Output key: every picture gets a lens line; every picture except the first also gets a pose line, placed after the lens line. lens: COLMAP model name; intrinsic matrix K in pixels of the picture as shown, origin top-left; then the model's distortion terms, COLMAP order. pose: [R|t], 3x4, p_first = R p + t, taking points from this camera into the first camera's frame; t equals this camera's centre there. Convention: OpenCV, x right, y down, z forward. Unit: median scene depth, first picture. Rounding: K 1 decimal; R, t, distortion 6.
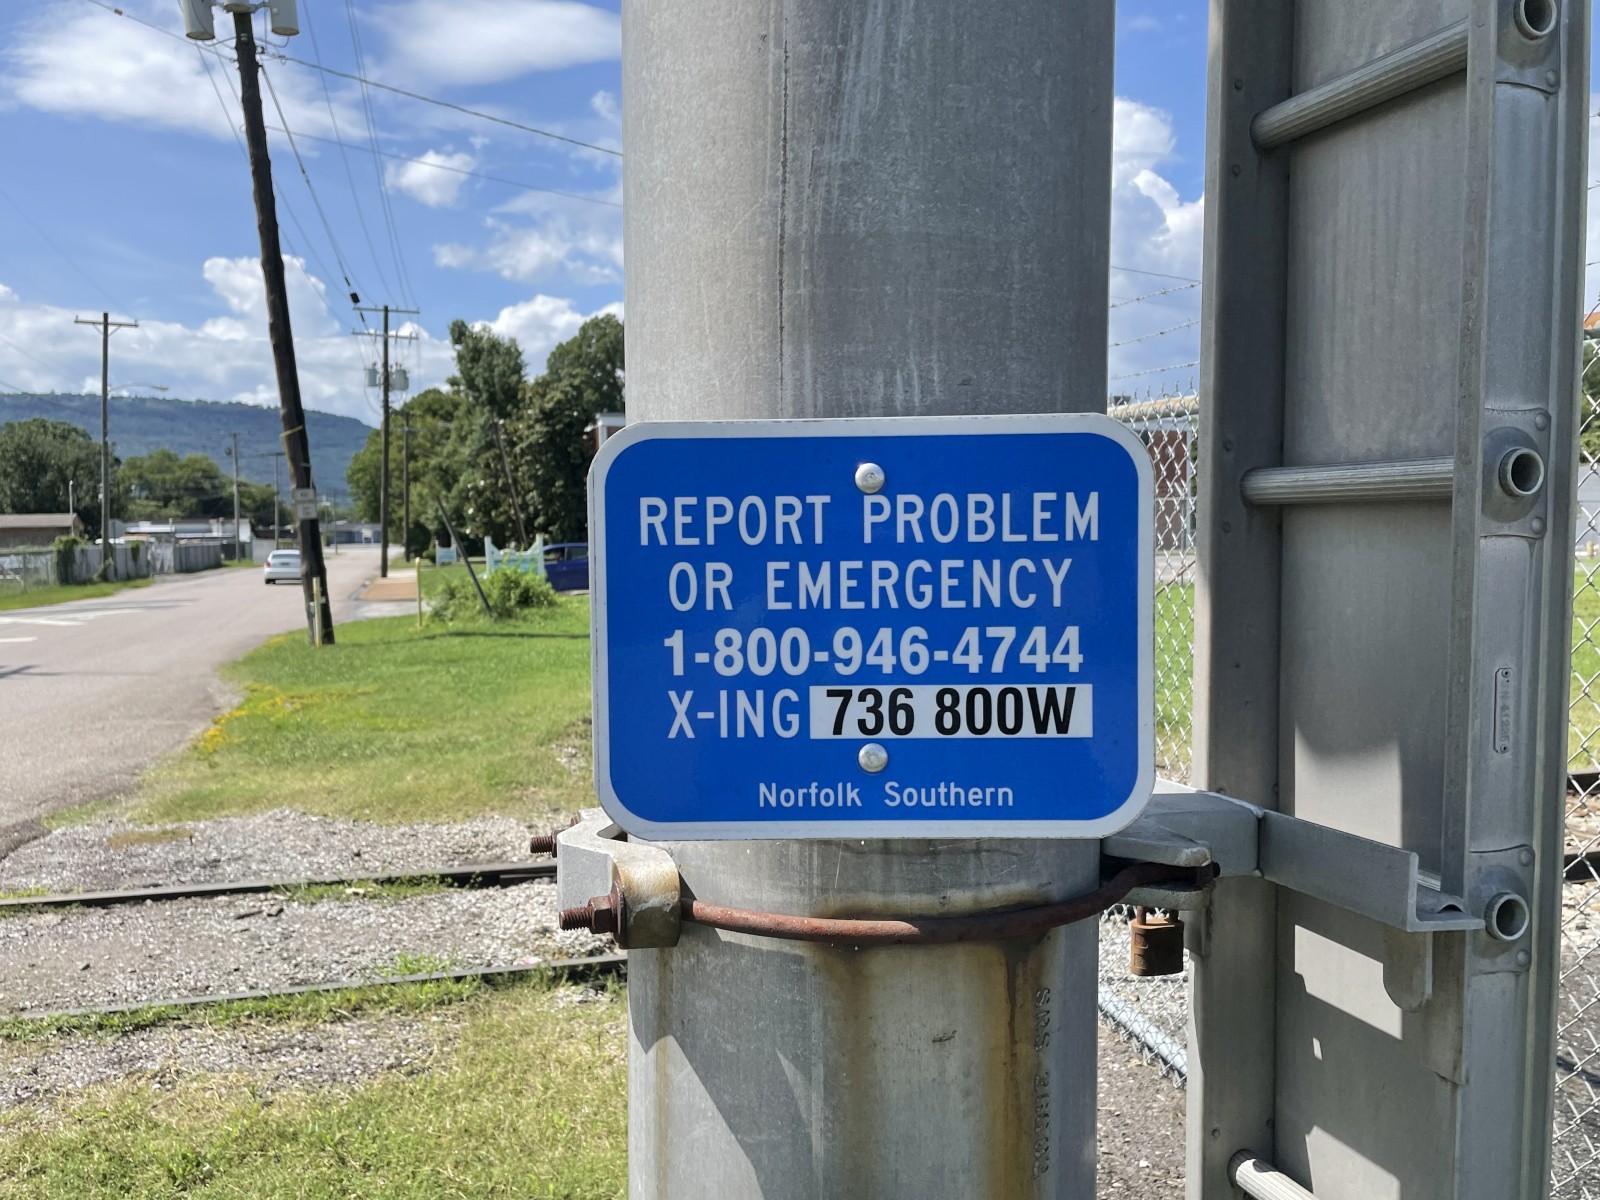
lens RADIAL K [[1293.7, 0, 801.9], [0, 1293.7, 603.6], [0, 0, 1]] dist [0.074183, -0.004748]
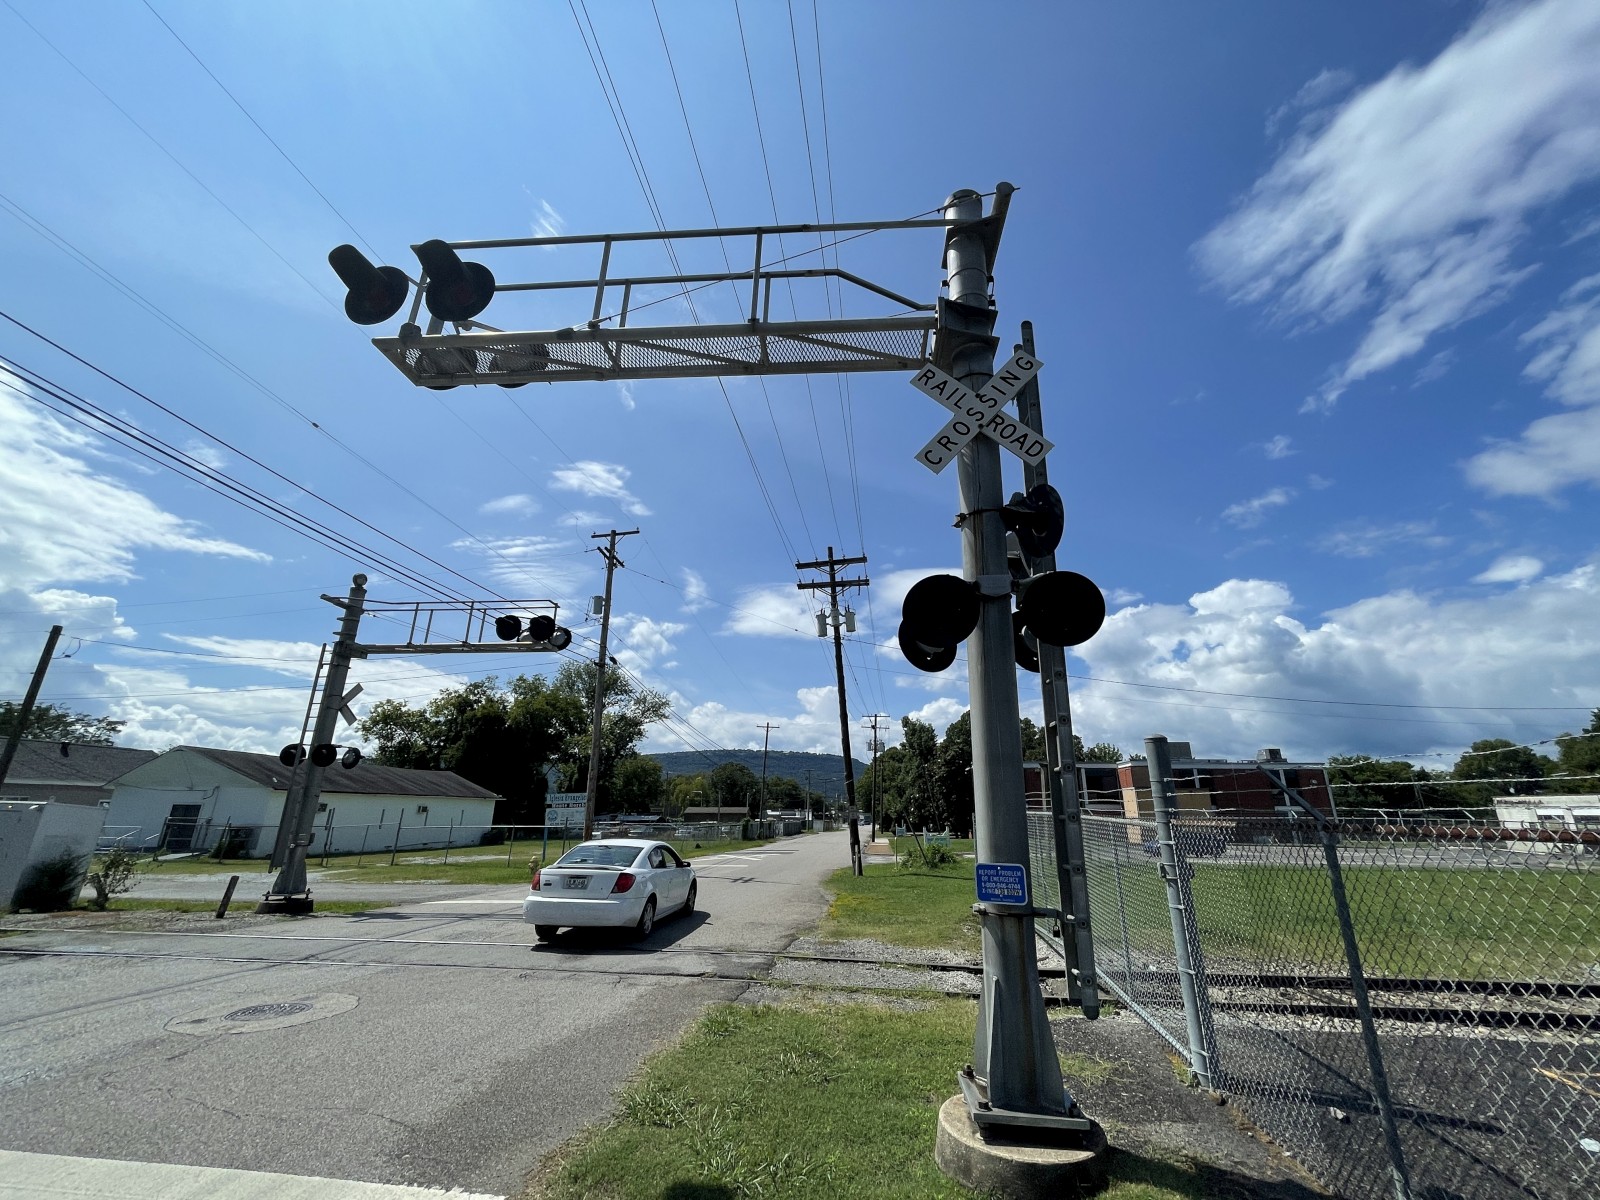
lens RADIAL K [[643.3, 0, 804.7], [0, 643.3, 600.3], [0, 0, 1]] dist [-0.001525, -0.000988]
pose [[0.920096, -0.098900, -0.379002, 0.016106], [-0.049020, 0.930917, -0.361925, -0.003158], [0.388614, 0.351585, 0.851685, -0.100477]]
